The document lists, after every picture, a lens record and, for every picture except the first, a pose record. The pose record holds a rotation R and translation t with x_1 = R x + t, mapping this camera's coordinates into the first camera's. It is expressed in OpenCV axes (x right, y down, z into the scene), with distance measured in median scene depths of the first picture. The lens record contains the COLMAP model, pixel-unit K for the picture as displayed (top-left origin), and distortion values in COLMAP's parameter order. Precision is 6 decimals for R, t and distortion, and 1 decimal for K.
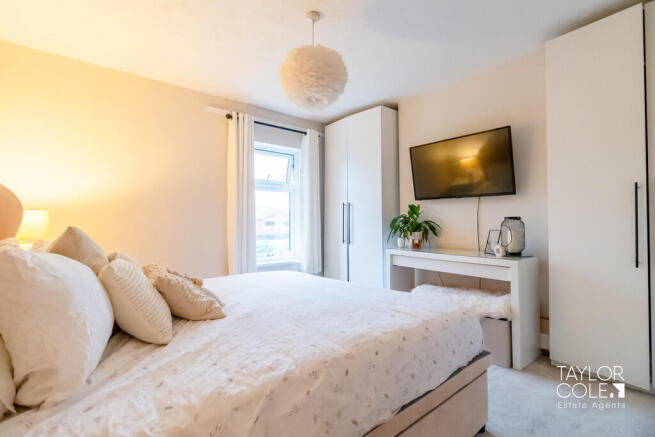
lens RADIAL K [[301.7, 0, 323.2], [0, 301.7, 218.5], [0, 0, 1]] dist [-0.014692, -0.000360]
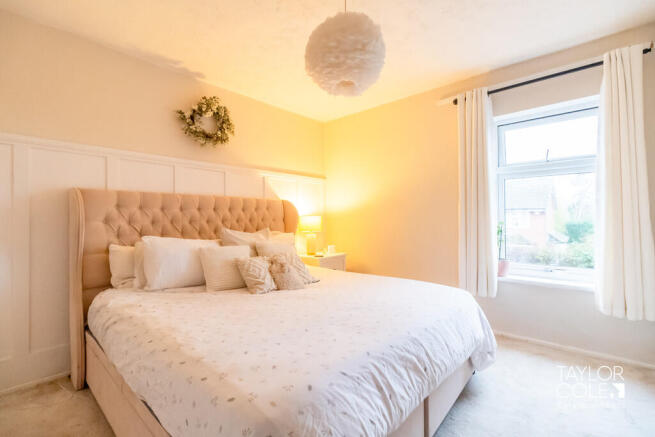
lens RADIAL K [[286.0, 0, 325.7], [0, 286.0, 217.2], [0, 0, 1]] dist [-0.000904, -0.000423]
pose [[0.169819, -0.001722, -0.985474, 0.429884], [0.025253, 0.999678, 0.002605, -0.011995], [0.985152, -0.025329, 0.169808, 0.453576]]
